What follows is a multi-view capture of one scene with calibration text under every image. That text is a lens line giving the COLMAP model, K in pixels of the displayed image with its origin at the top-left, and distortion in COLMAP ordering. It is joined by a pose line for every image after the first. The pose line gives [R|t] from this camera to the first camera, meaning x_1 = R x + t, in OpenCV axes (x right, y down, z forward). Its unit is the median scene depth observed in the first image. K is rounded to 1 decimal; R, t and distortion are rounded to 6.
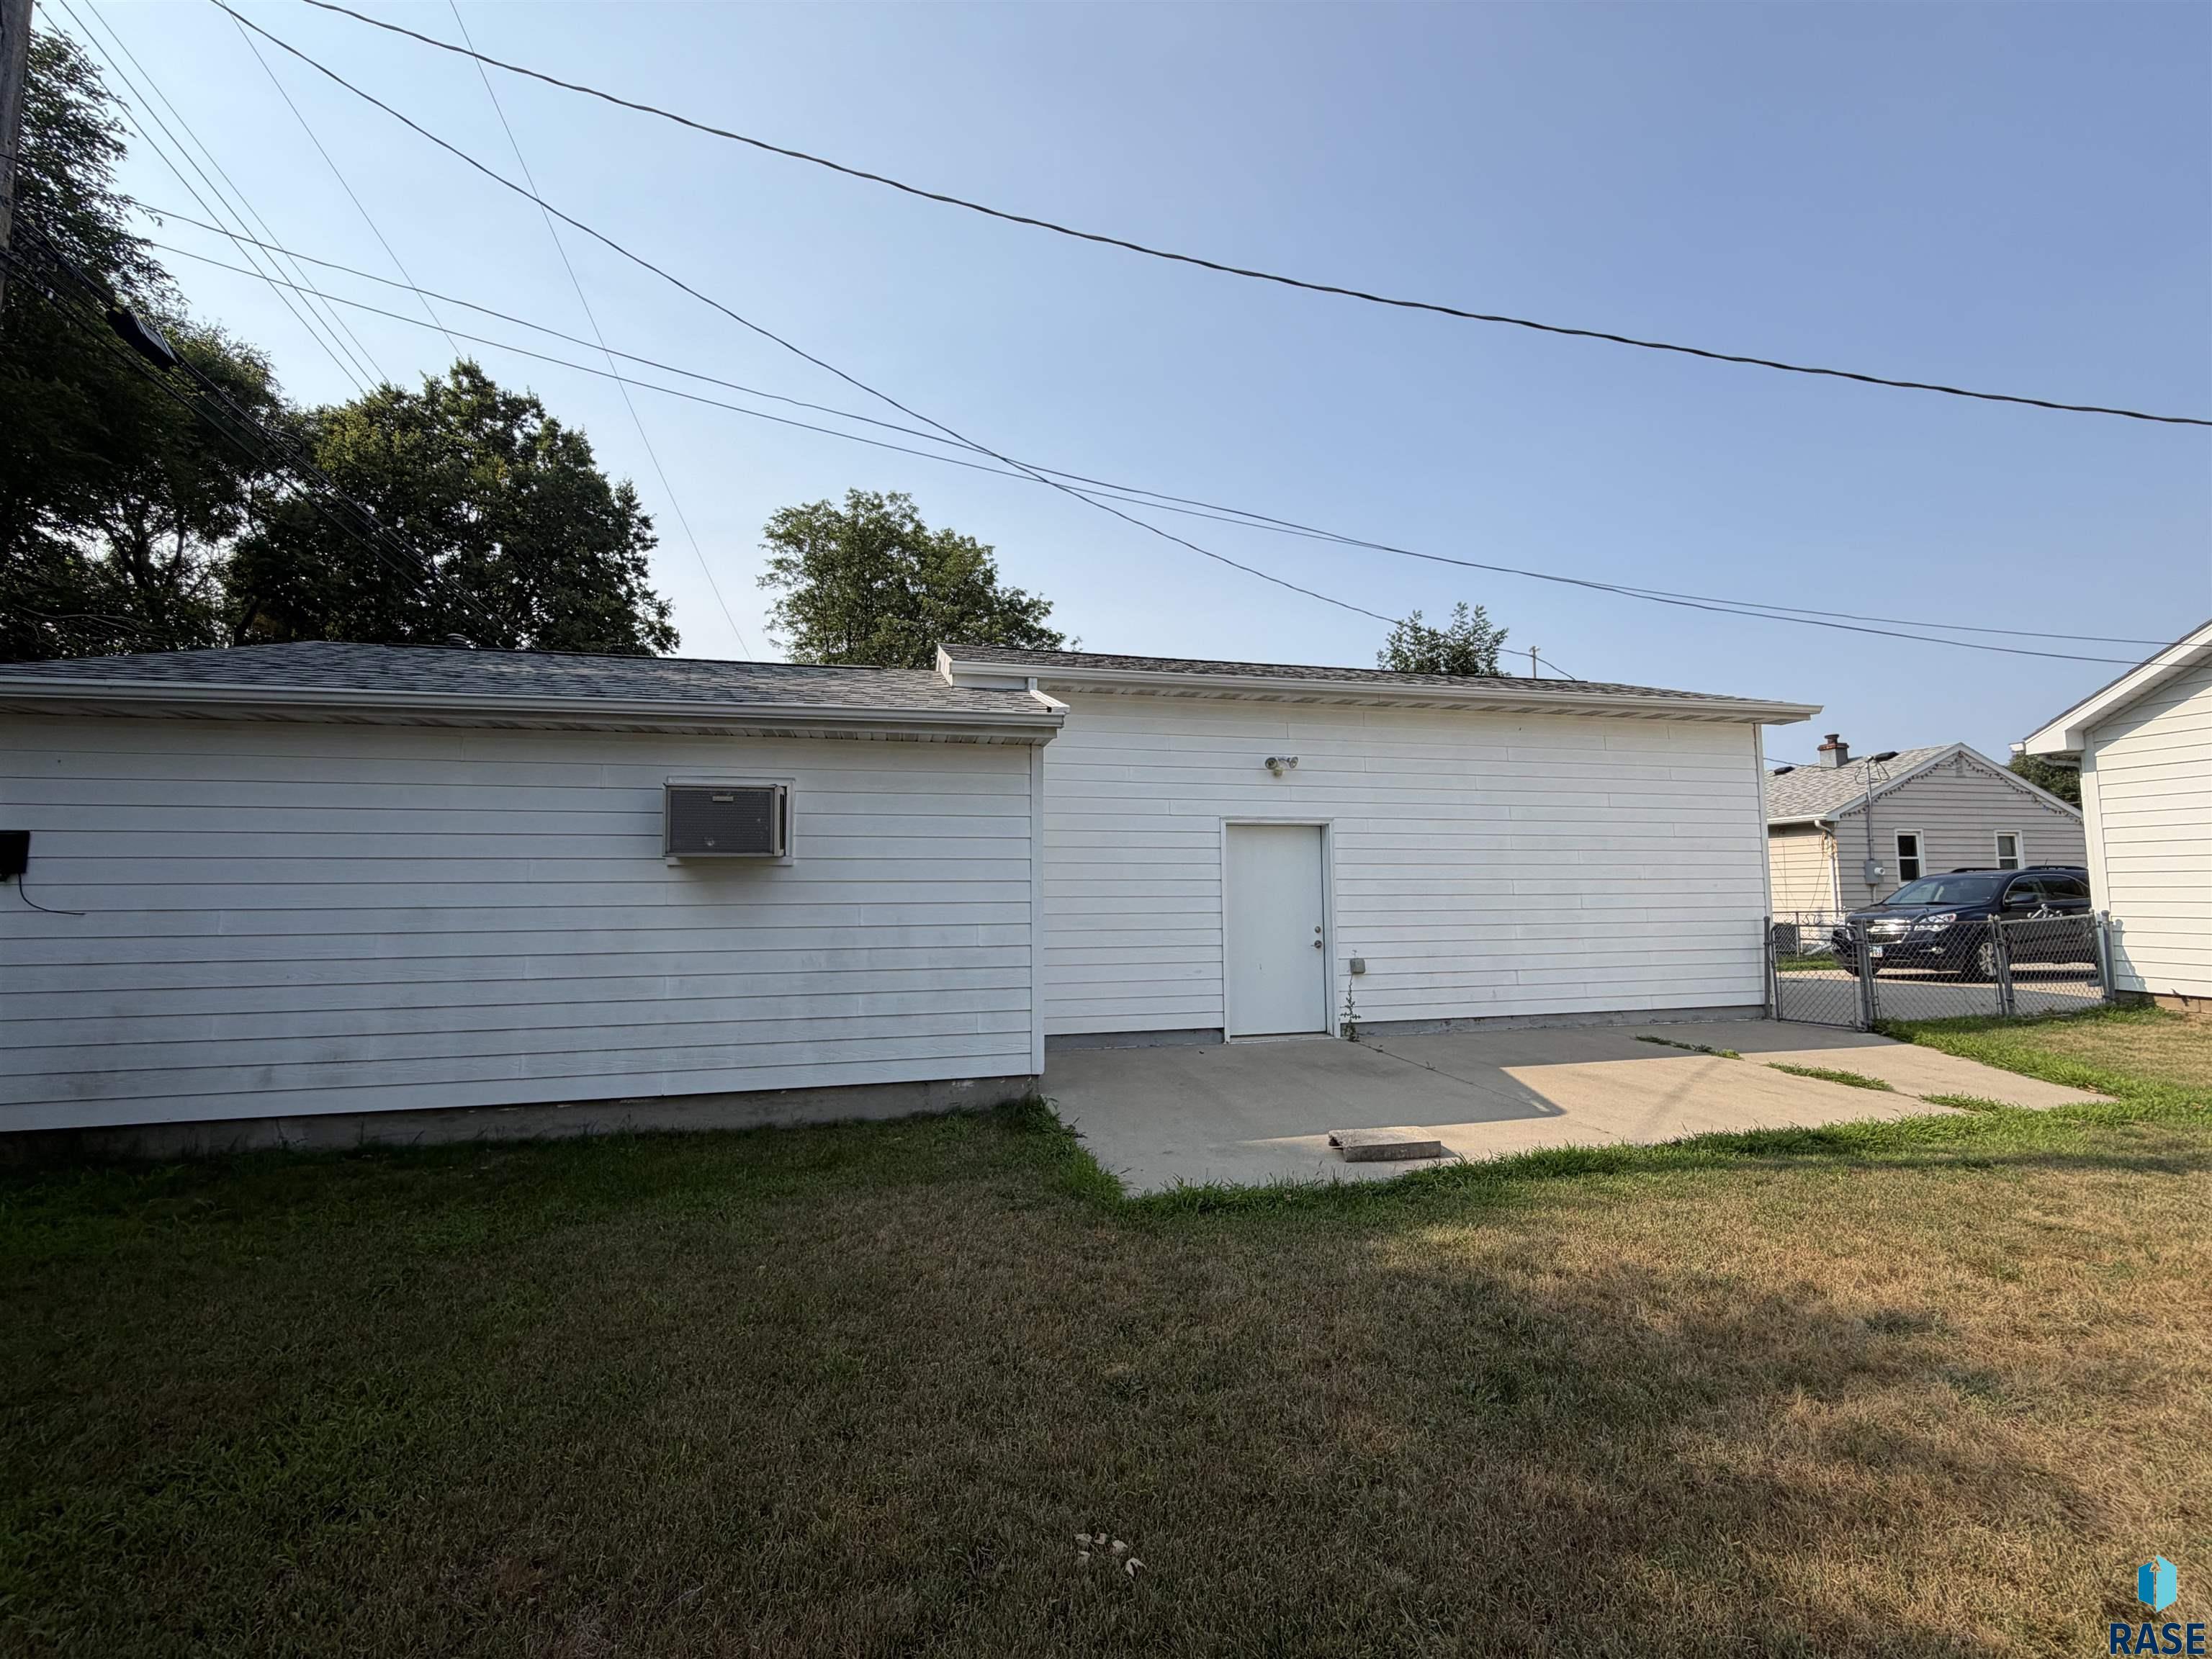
lens RADIAL K [[879.9, 0, 1106.0], [0, 879.9, 829.5], [0, 0, 1]] dist [-0.000628, 0.000184]
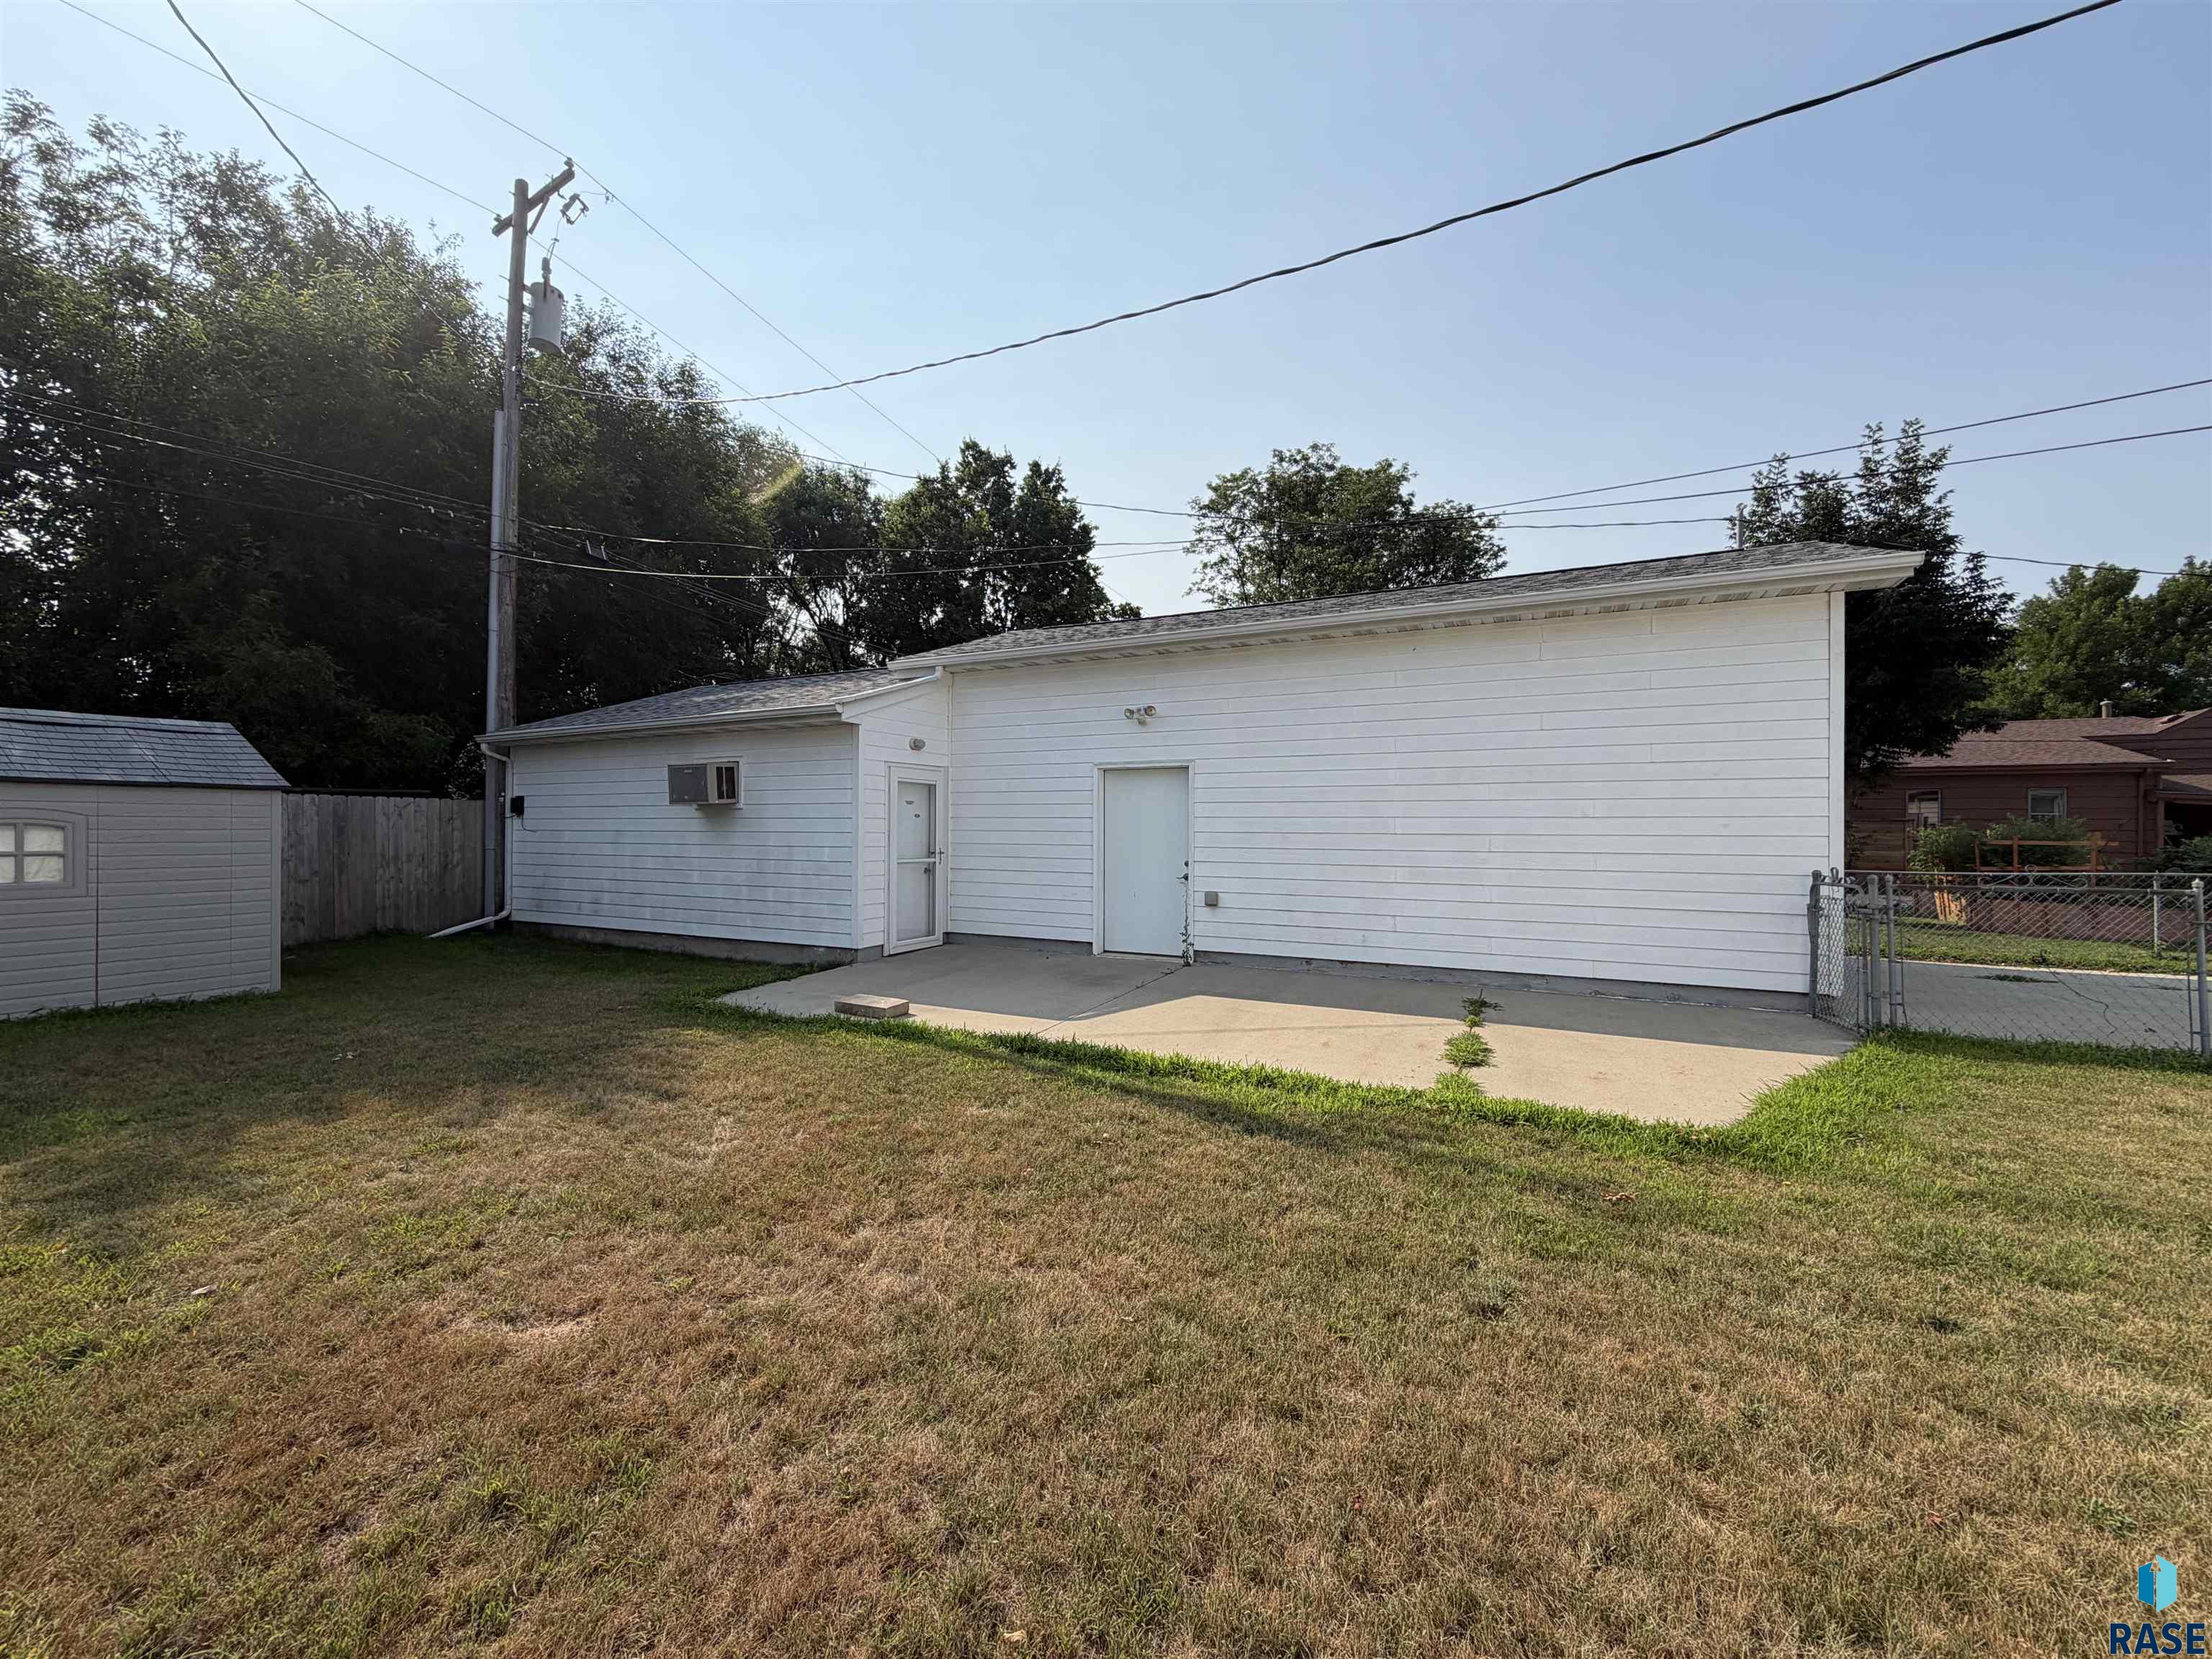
lens RADIAL K [[879.9, 0, 1106.0], [0, 879.9, 829.5], [0, 0, 1]] dist [-0.000628, 0.000184]
pose [[0.766901, 0.010593, -0.641678, 0.861608], [0.035621, 0.997620, 0.059042, 0.004694], [0.640776, -0.068137, 0.764698, 0.112128]]
